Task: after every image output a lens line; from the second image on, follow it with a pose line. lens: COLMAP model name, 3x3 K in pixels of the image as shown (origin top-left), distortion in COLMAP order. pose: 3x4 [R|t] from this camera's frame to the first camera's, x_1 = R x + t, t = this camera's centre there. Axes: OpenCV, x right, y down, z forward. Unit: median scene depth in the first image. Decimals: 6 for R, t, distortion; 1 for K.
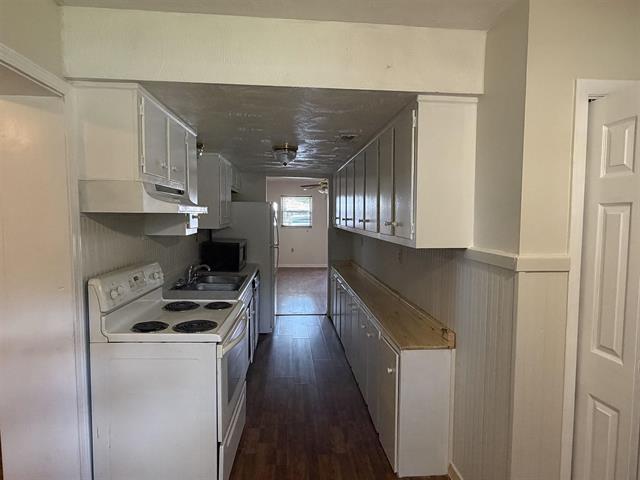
lens RADIAL K [[371.6, 0, 320.5], [0, 371.6, 239.4], [0, 0, 1]] dist [-0.002289, 0.000036]
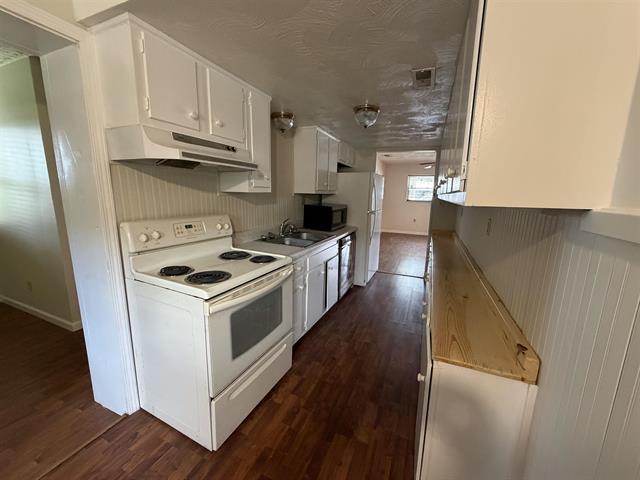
lens RADIAL K [[256.8, 0, 318.5], [0, 256.8, 241.7], [0, 0, 1]] dist [-0.000118, 0.000031]
pose [[0.881060, 0.098548, -0.462624, 0.201453], [-0.045136, 0.991109, 0.125166, 0.030903], [0.470845, -0.089398, 0.877675, 0.452500]]
